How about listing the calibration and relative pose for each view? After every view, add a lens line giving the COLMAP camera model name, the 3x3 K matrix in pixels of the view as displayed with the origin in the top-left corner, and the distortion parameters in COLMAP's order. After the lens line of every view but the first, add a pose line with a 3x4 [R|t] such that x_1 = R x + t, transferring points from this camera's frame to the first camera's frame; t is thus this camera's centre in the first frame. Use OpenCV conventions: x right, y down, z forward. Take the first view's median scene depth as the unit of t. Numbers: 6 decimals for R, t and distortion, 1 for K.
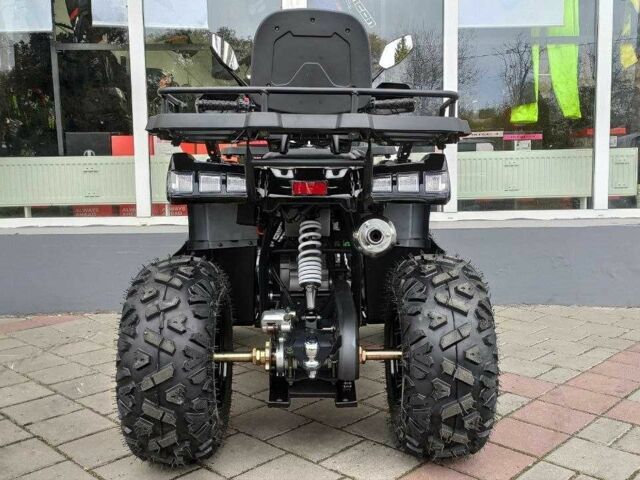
lens RADIAL K [[675.9, 0, 313.1], [0, 675.9, 247.5], [0, 0, 1]] dist [-0.025471, 0.000000]
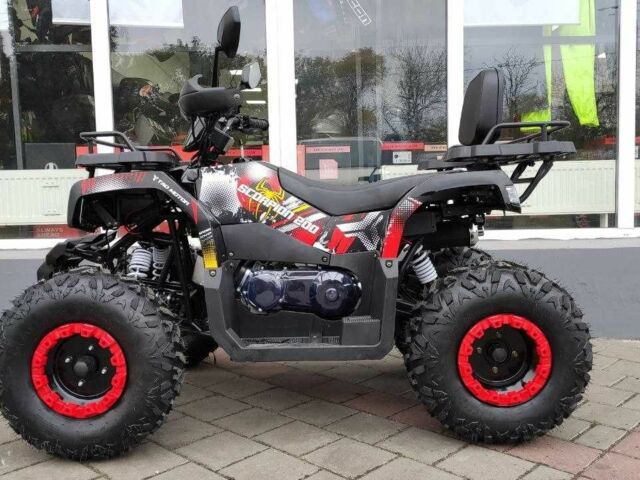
lens RADIAL K [[675.9, 0, 318.4], [0, 675.9, 238.2], [0, 0, 1]] dist [-0.025471, 0.000000]
pose [[0.999884, -0.003874, 0.014700, 0.008352], [0.004365, 0.999428, -0.033544, -0.013936], [-0.014562, 0.033604, 0.999329, 0.111515]]
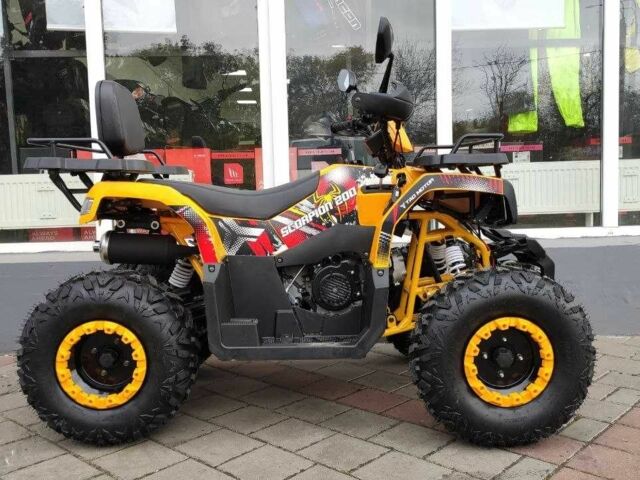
lens RADIAL K [[675.9, 0, 319.9], [0, 675.9, 239.3], [0, 0, 1]] dist [-0.025471, 0.000000]
pose [[0.999495, -0.013146, 0.028915, 0.007457], [0.014004, 0.999461, -0.029684, -0.016497], [-0.028509, 0.030074, 0.999141, 0.094756]]
